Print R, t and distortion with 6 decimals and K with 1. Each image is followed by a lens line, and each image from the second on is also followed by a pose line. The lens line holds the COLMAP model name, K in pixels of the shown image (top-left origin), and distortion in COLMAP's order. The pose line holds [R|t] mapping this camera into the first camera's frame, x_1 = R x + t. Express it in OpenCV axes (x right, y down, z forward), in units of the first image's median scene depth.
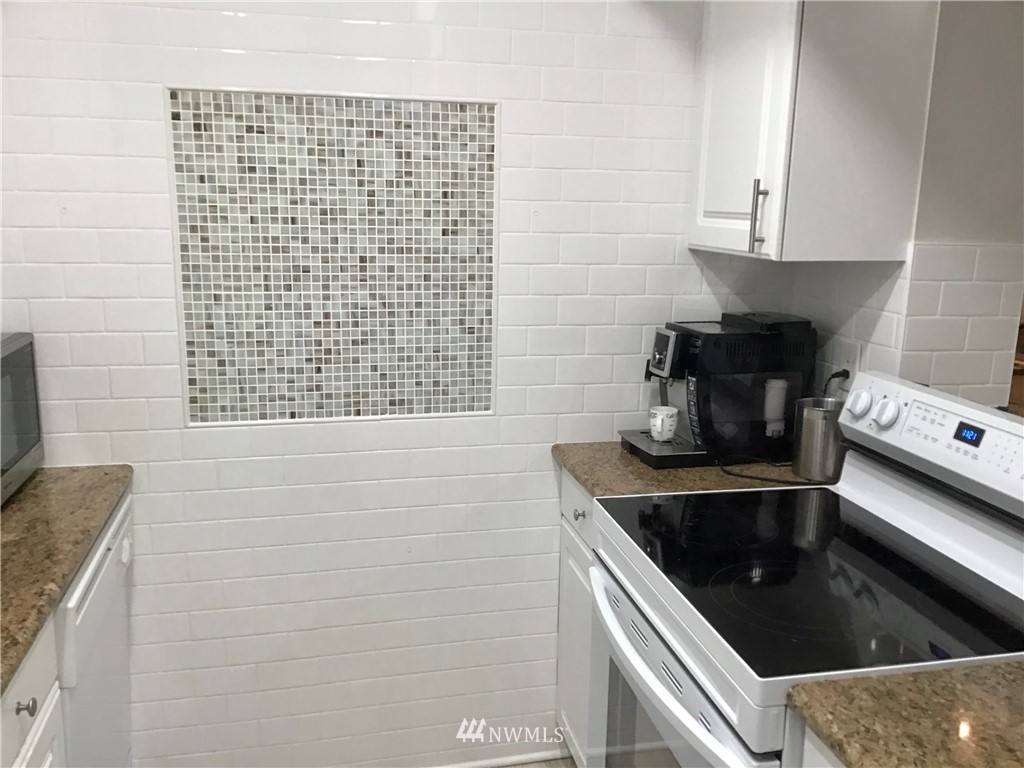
lens RADIAL K [[905.0, 0, 516.3], [0, 905.0, 395.2], [0, 0, 1]] dist [0.028476, -0.031271]
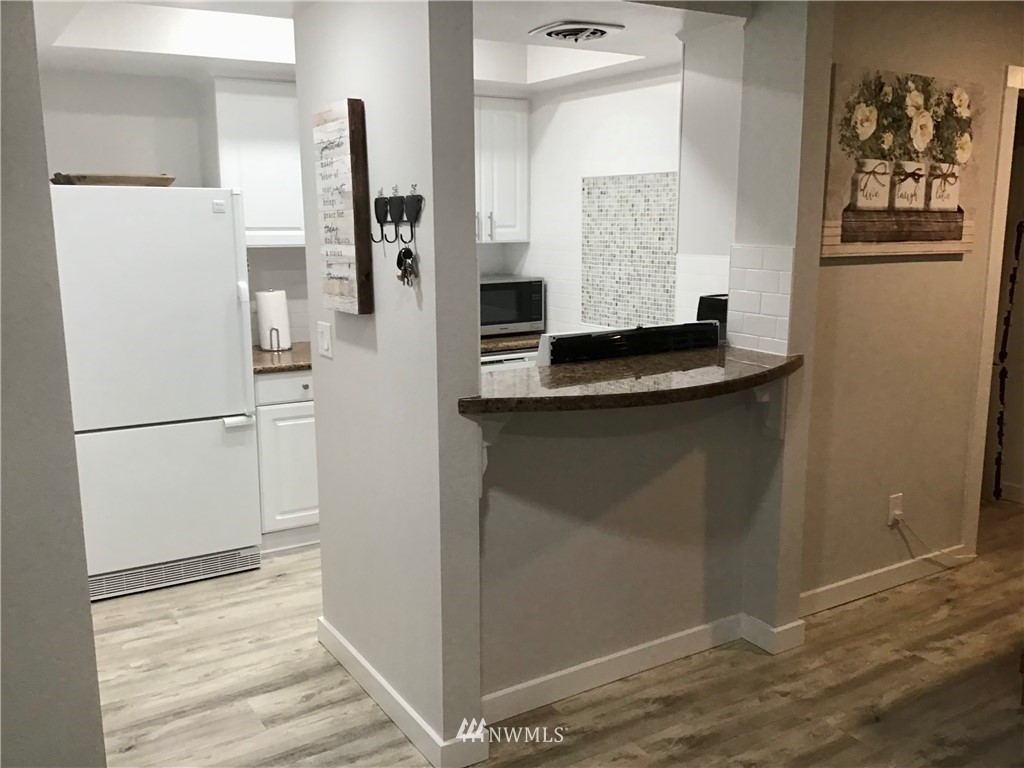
lens RADIAL K [[905.0, 0, 515.9], [0, 905.0, 381.8], [0, 0, 1]] dist [0.028476, -0.031271]
pose [[0.322313, 0.146155, -0.935282, 1.710997], [-0.196758, 0.976775, 0.084833, 0.015265], [0.925959, 0.156681, 0.343584, 0.099352]]
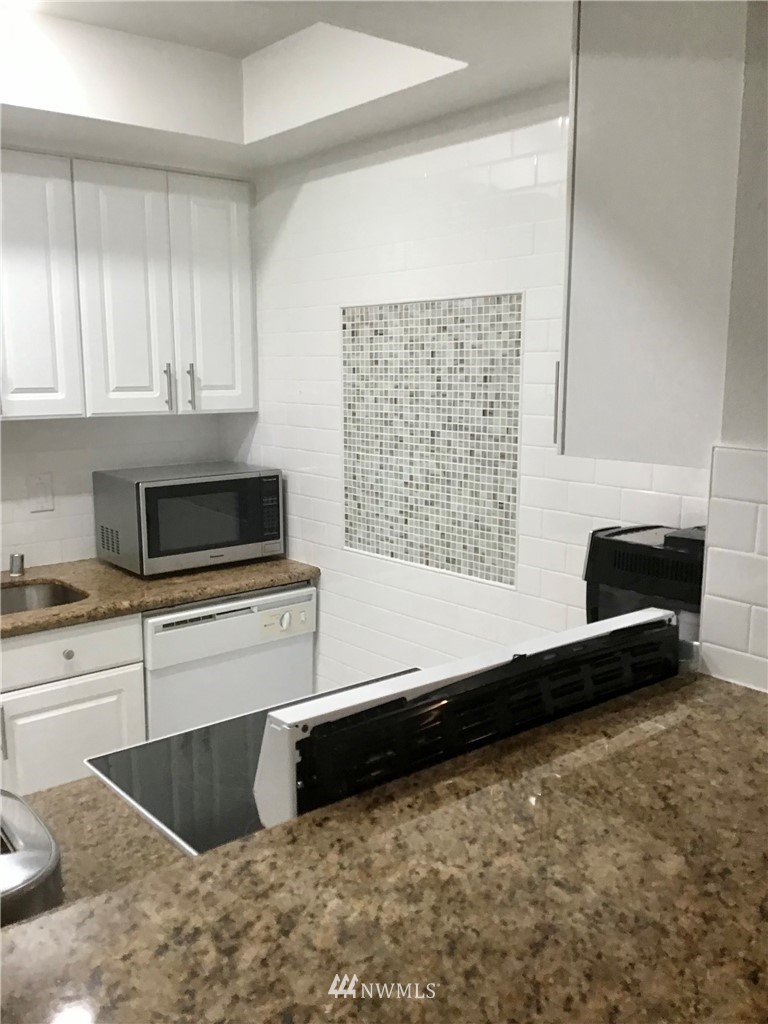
lens RADIAL K [[905.0, 0, 379.0], [0, 905.0, 511.3], [0, 0, 1]] dist [0.028476, -0.031271]
pose [[0.444573, 0.118812, -0.887828, 0.865464], [-0.183281, 0.982260, 0.039673, -0.084667], [0.876791, 0.145084, 0.458462, 0.411964]]
